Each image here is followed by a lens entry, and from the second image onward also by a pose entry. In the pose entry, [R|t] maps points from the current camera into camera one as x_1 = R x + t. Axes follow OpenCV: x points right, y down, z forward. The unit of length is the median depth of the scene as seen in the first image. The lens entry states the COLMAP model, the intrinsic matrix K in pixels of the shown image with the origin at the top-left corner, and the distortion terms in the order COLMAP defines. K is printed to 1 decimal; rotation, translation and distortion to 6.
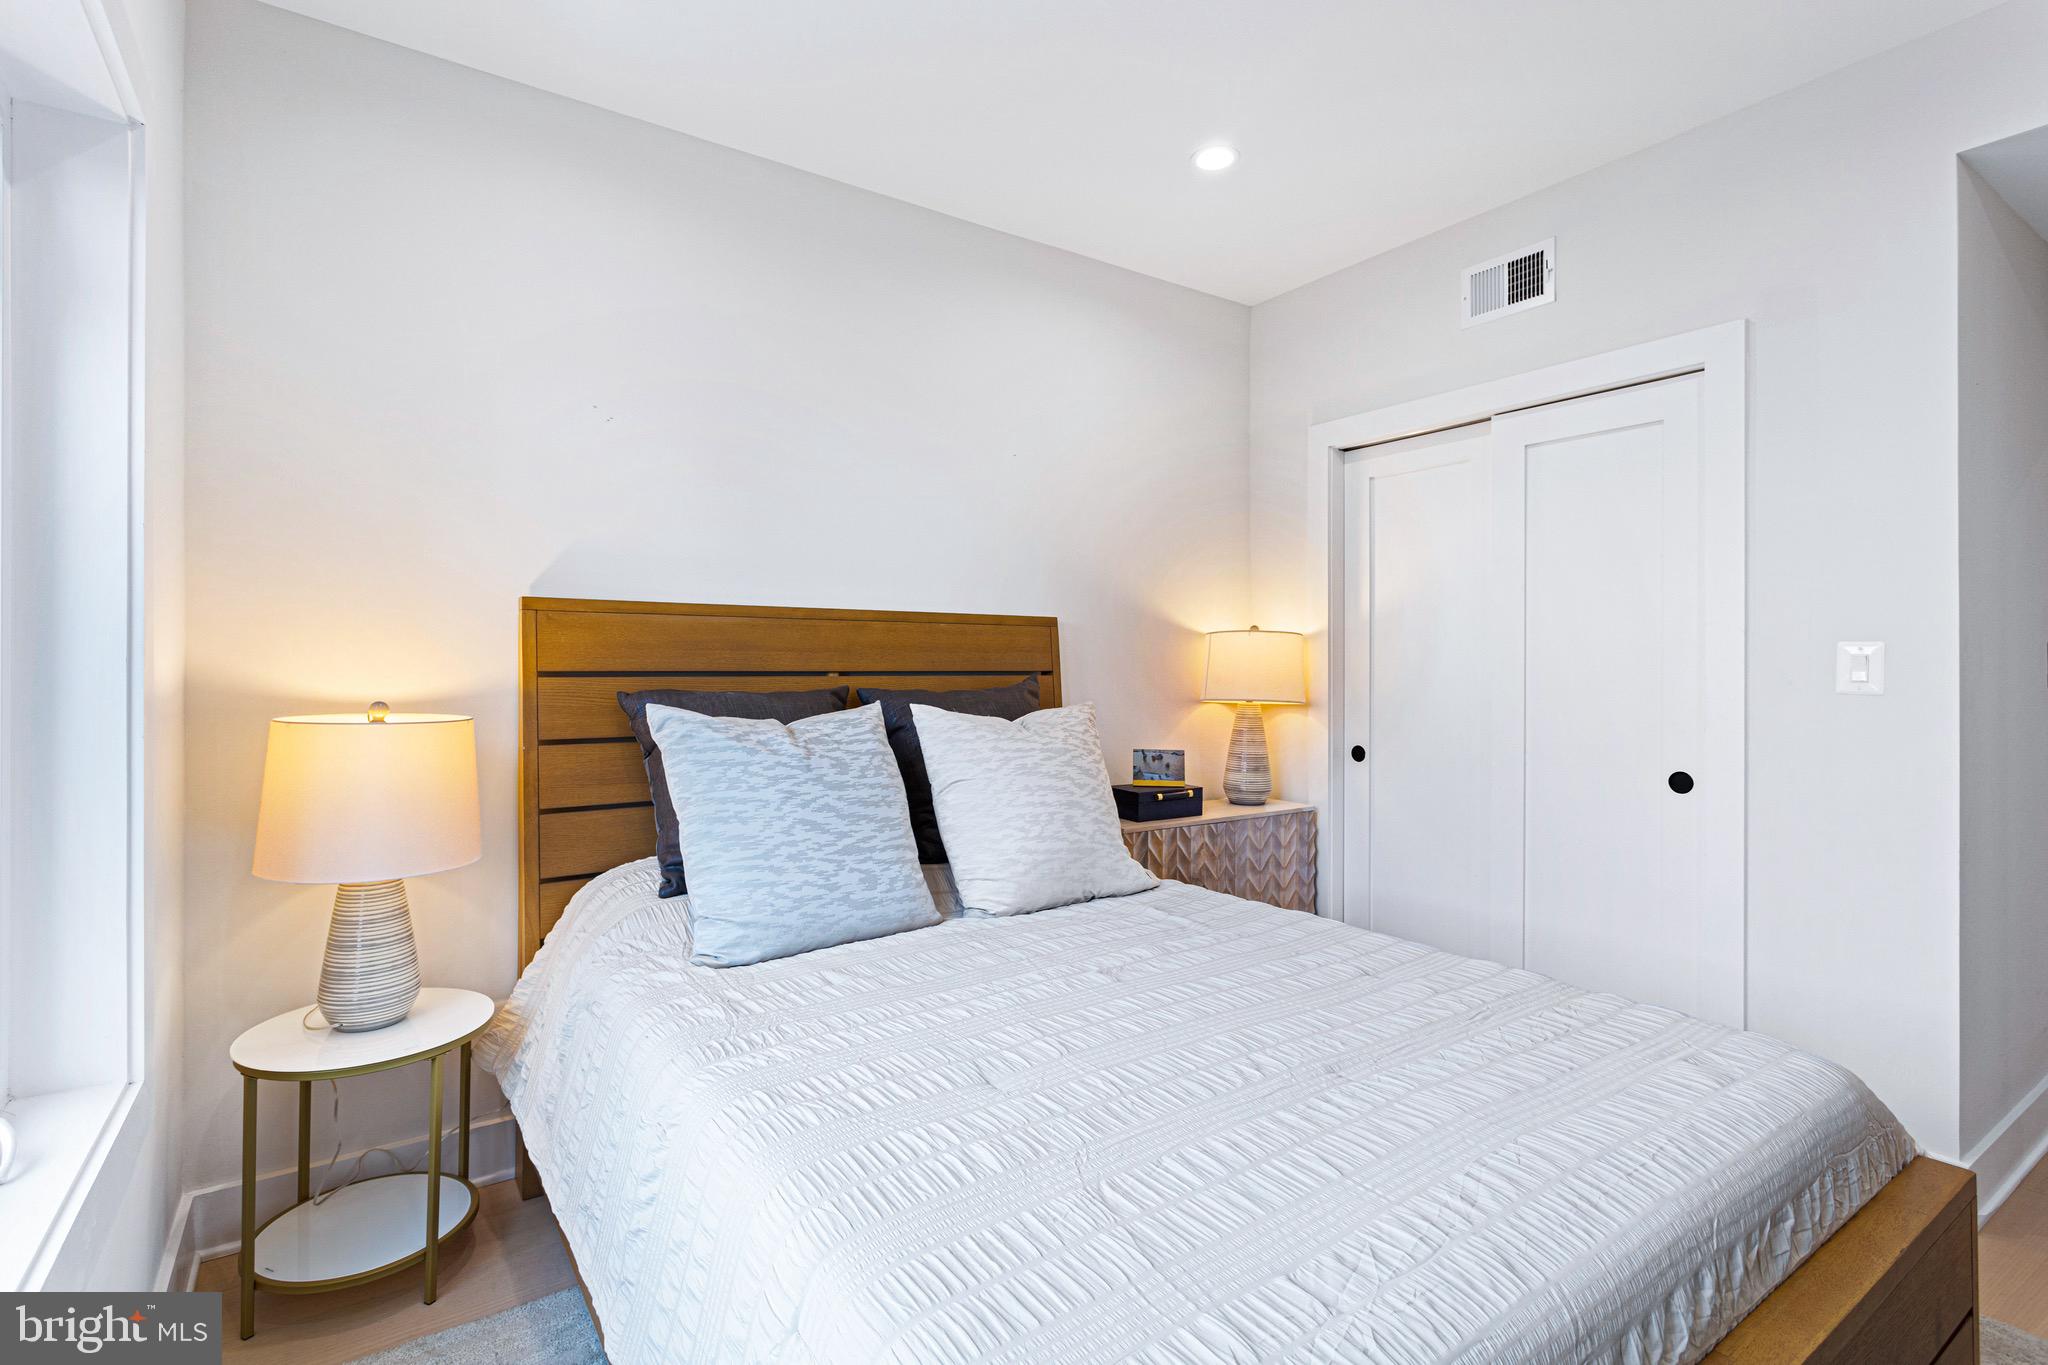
lens RADIAL K [[991.6, 0, 1029.6], [0, 991.6, 669.9], [0, 0, 1]] dist [-0.008864, 0.000719]
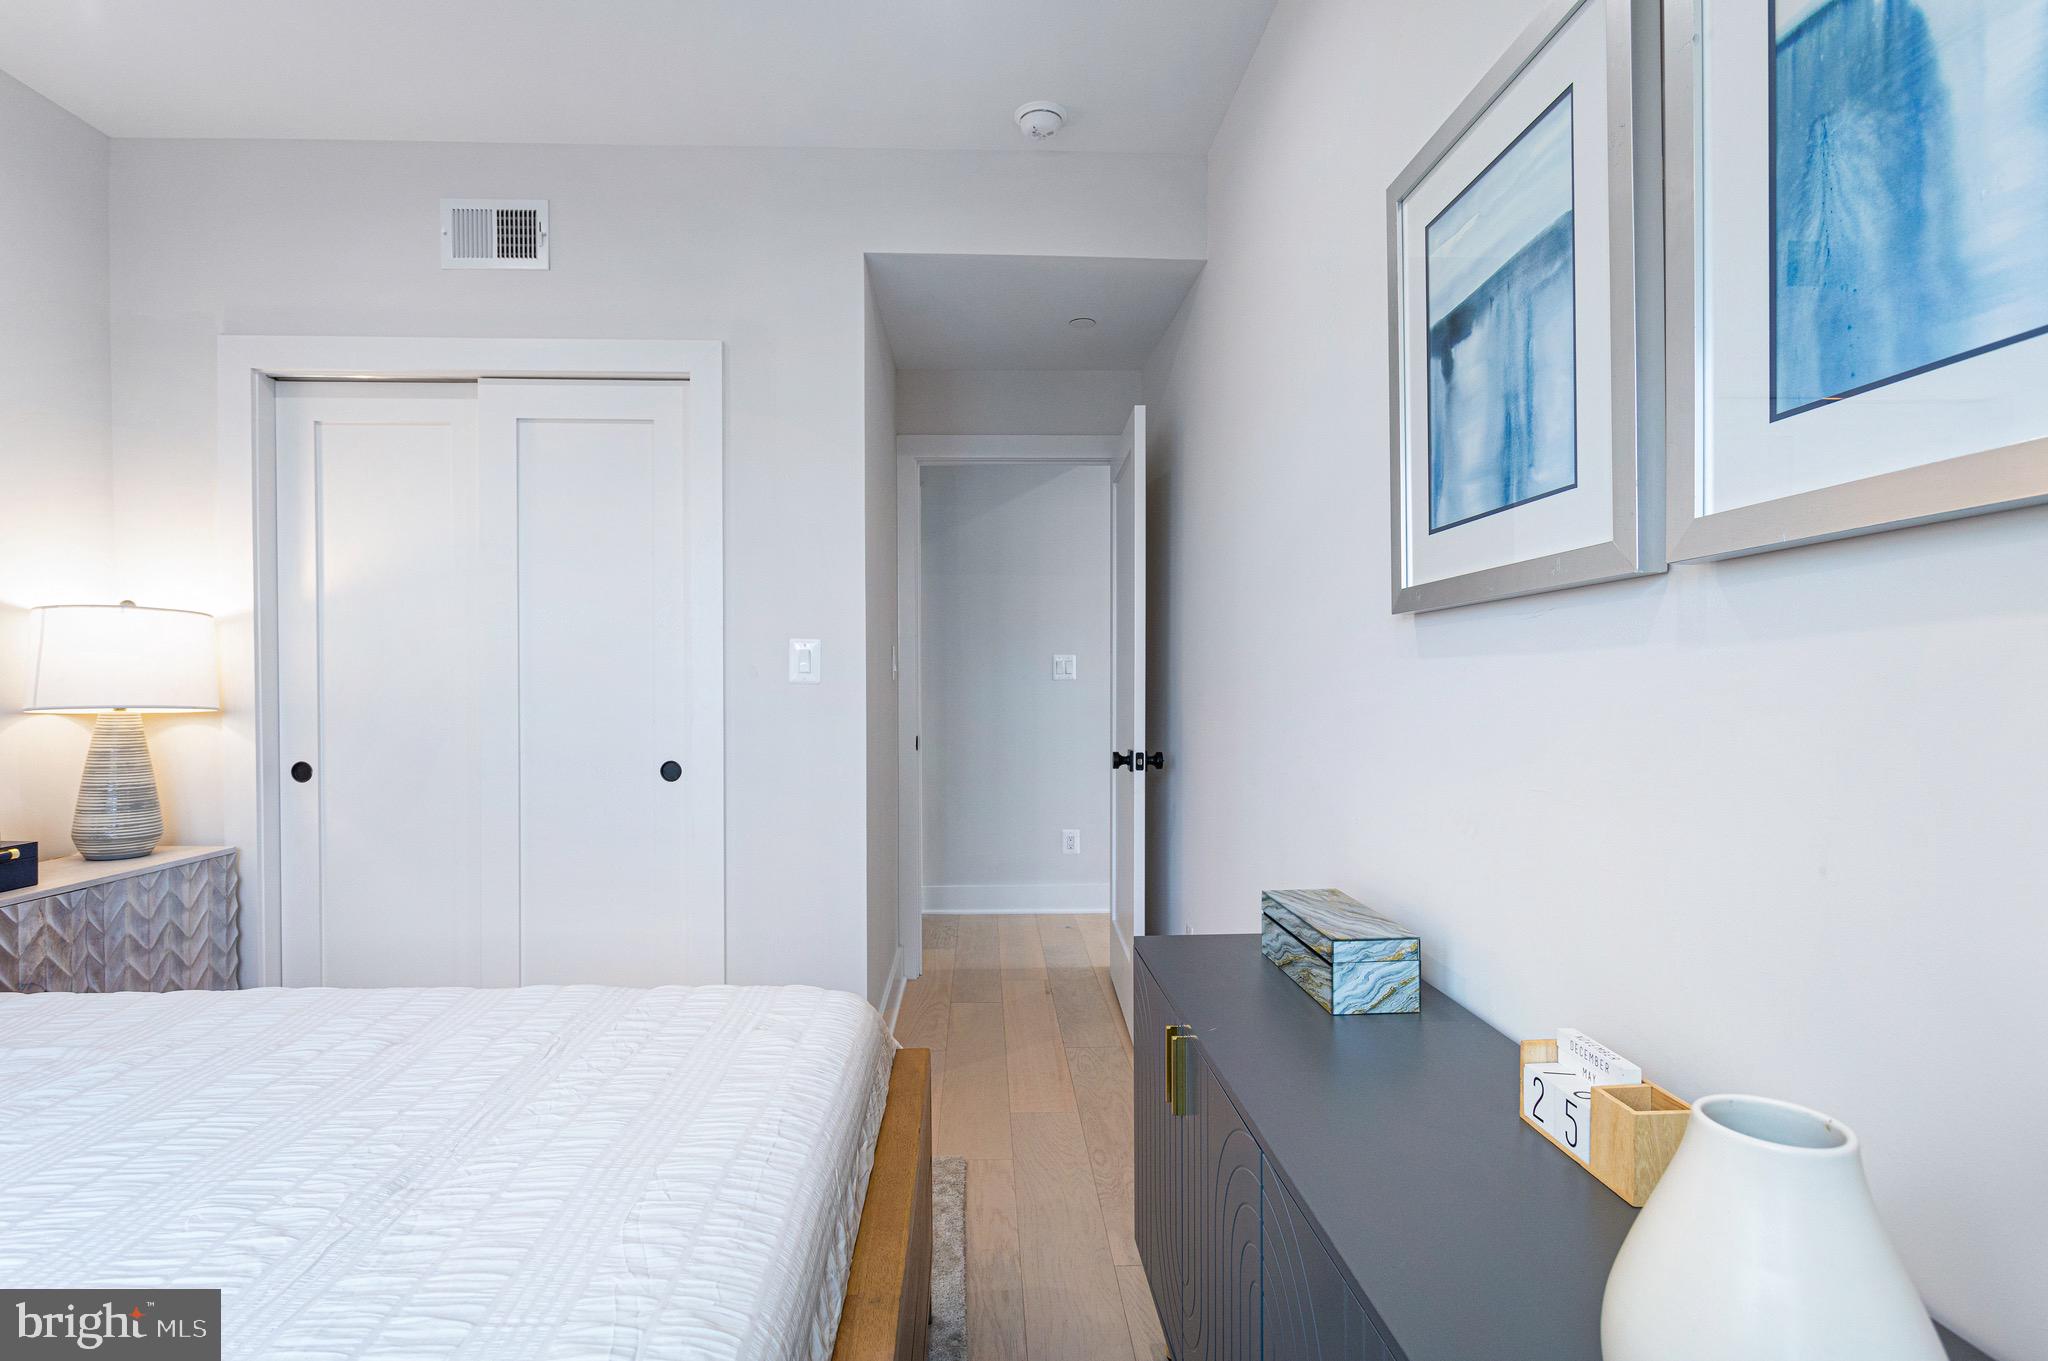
lens RADIAL K [[991.6, 0, 1020.4], [0, 991.6, 694.3], [0, 0, 1]] dist [-0.008864, 0.000719]
pose [[0.531497, -0.017421, 0.846881, -0.036195], [0.008259, 0.999848, 0.015384, 0.021611], [-0.847020, -0.001182, 0.531560, 0.139172]]
